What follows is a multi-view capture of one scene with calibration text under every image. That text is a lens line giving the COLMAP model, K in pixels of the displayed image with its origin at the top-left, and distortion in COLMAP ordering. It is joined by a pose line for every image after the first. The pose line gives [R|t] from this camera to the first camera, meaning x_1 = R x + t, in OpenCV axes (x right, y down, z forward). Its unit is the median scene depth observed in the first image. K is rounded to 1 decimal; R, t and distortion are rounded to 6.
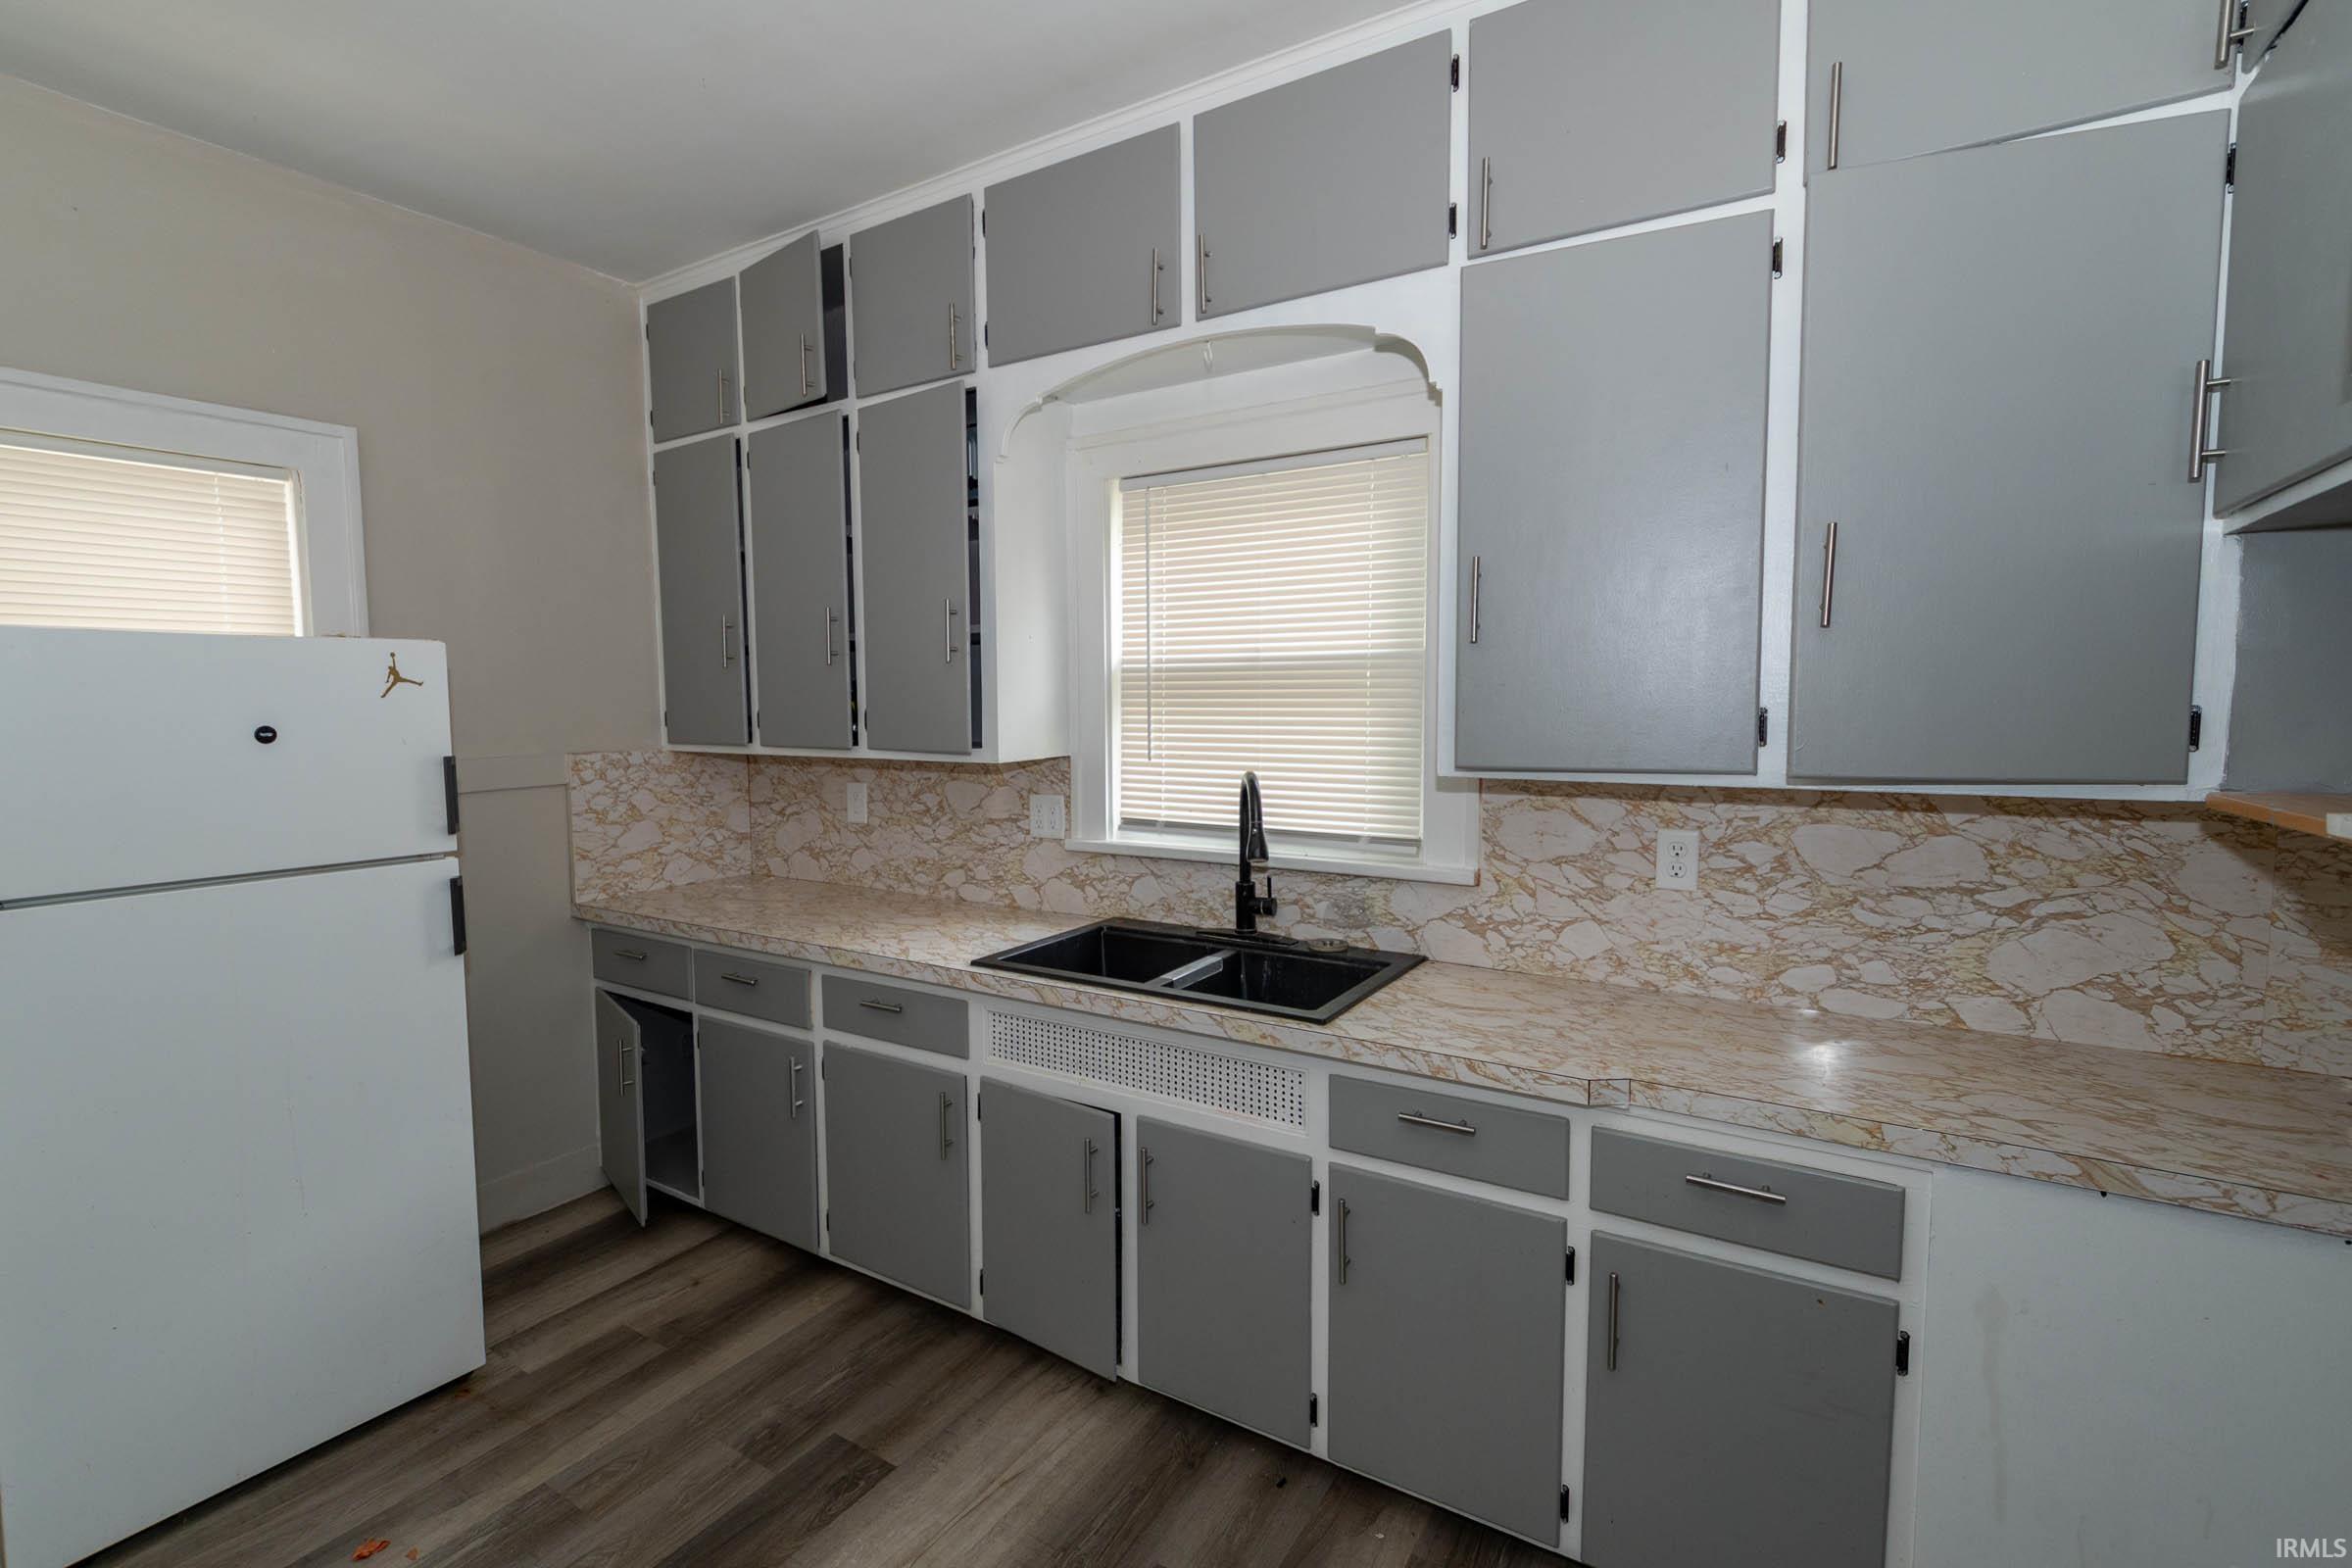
lens RADIAL K [[1066.9, 0, 1153.3], [0, 1066.9, 778.0], [0, 0, 1]] dist [0.020518, -0.018702]
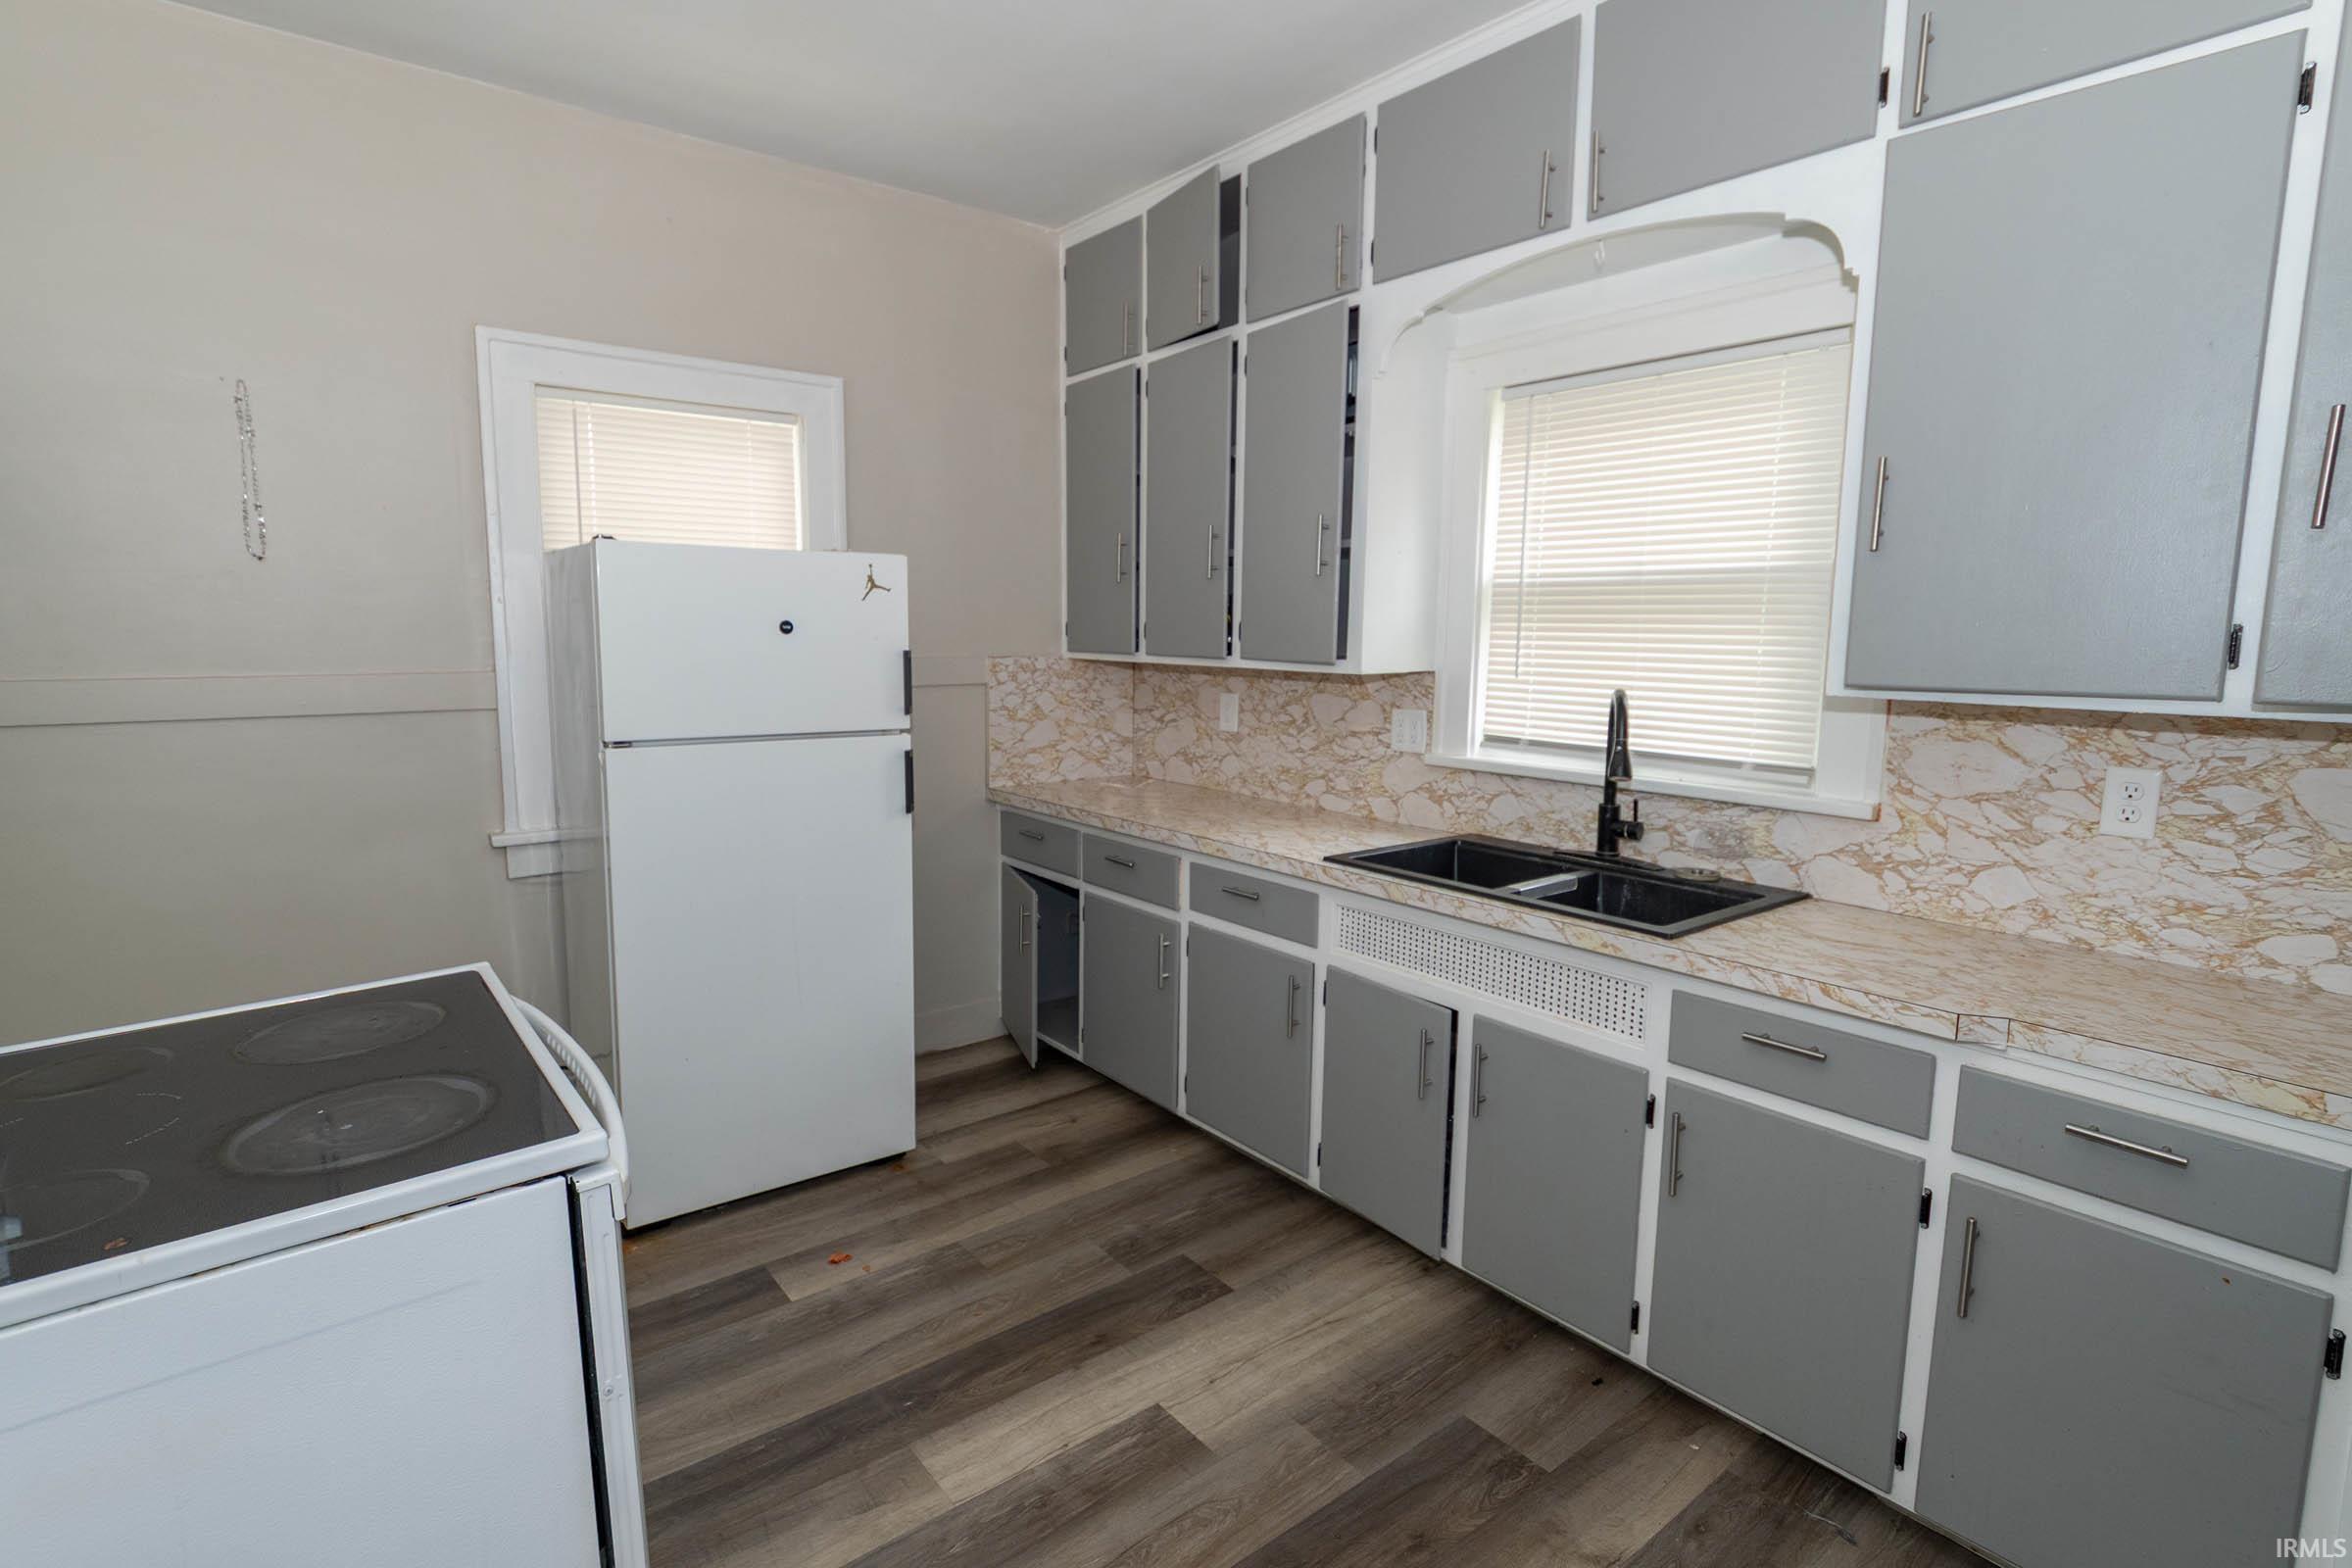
lens RADIAL K [[1134.7, 0, 1156.9], [0, 1134.7, 766.0], [0, 0, 1]] dist [0.000912, -0.006300]
pose [[0.942676, 0.058019, -0.328626, 0.038107], [-0.043071, 0.997687, 0.052590, 0.028491], [0.330917, -0.035421, 0.942995, -0.114514]]
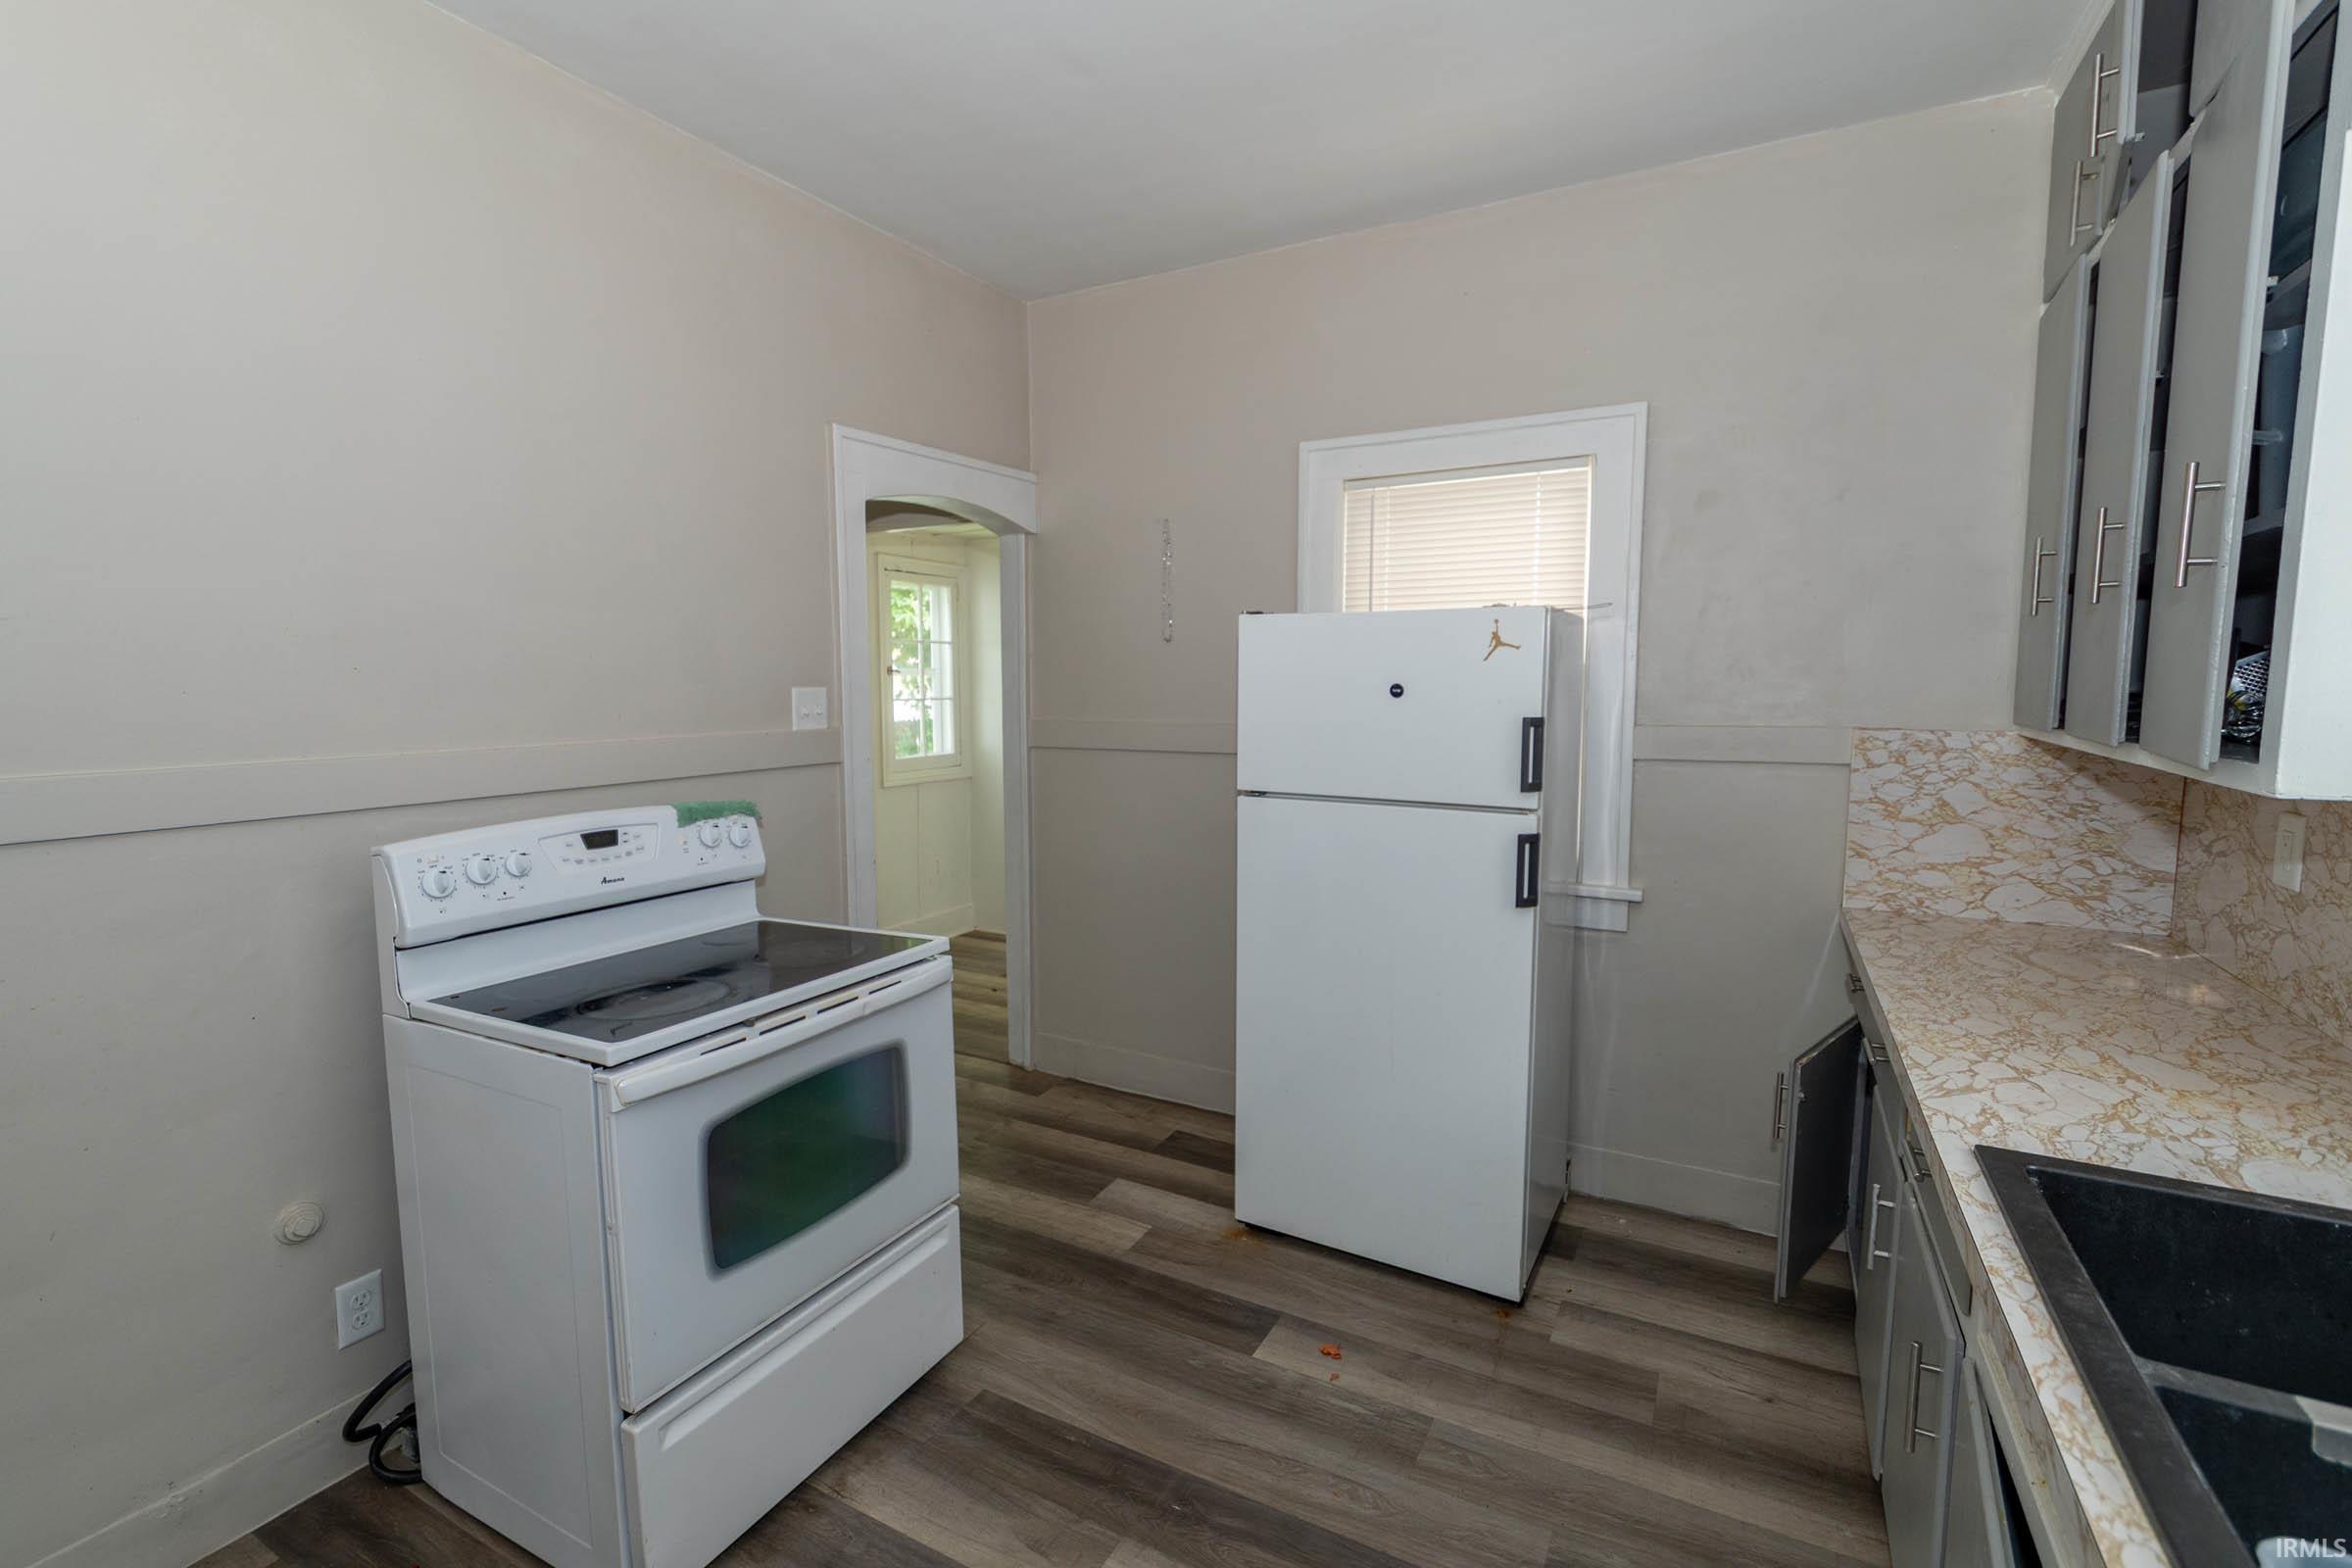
lens RADIAL K [[1055.3, 0, 1157.3], [0, 1055.3, 773.1], [0, 0, 1]] dist [0.000350, -0.000060]
pose [[0.058228, 0.102877, -0.992988, 0.311487], [-0.074891, 0.992323, 0.098416, -0.036657], [0.995490, 0.068636, 0.065485, 0.529097]]
